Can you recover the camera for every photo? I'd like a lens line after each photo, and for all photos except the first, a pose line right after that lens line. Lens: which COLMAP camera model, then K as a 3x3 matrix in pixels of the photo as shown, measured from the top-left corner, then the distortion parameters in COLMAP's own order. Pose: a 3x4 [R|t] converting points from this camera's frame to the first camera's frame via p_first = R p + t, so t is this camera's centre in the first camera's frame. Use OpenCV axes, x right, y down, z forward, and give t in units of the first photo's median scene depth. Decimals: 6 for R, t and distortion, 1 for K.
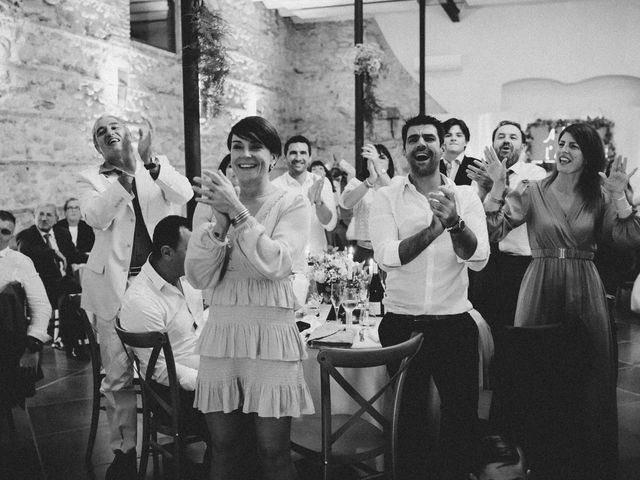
lens RADIAL K [[789.8, 0, 320.0], [0, 789.8, 240.0], [0, 0, 1]] dist [0.011786, 0.047529]
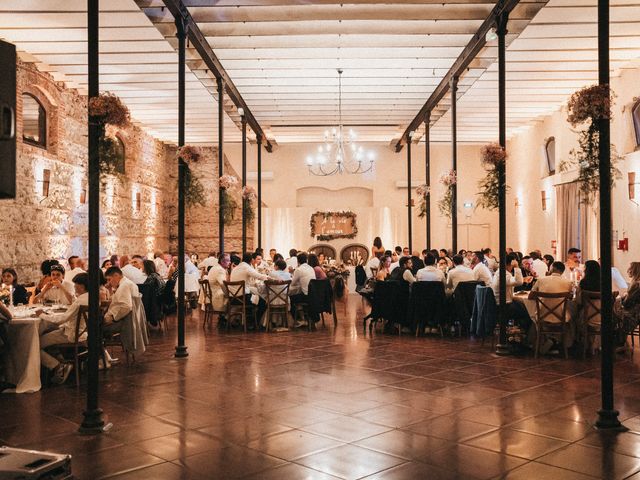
lens RADIAL K [[789.8, 0, 320.0], [0, 789.8, 240.0], [0, 0, 1]] dist [0.011786, 0.047529]
pose [[0.959650, 0.006884, 0.281112, -0.214944], [0.014727, 0.997098, -0.074691, 0.045008], [-0.280810, 0.075817, 0.956764, -0.689165]]
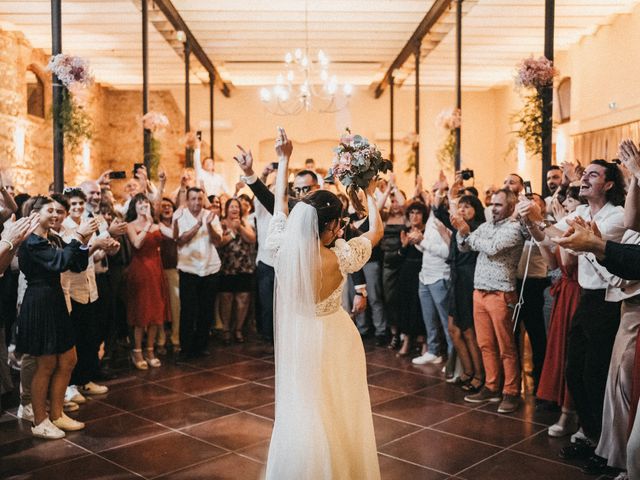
lens RADIAL K [[789.8, 0, 320.0], [0, 789.8, 240.0], [0, 0, 1]] dist [0.011786, 0.047529]
pose [[0.949256, -0.004283, 0.314476, -0.132238], [0.012771, 0.999607, -0.024937, 0.025989], [-0.314245, 0.027687, 0.948938, -0.452251]]
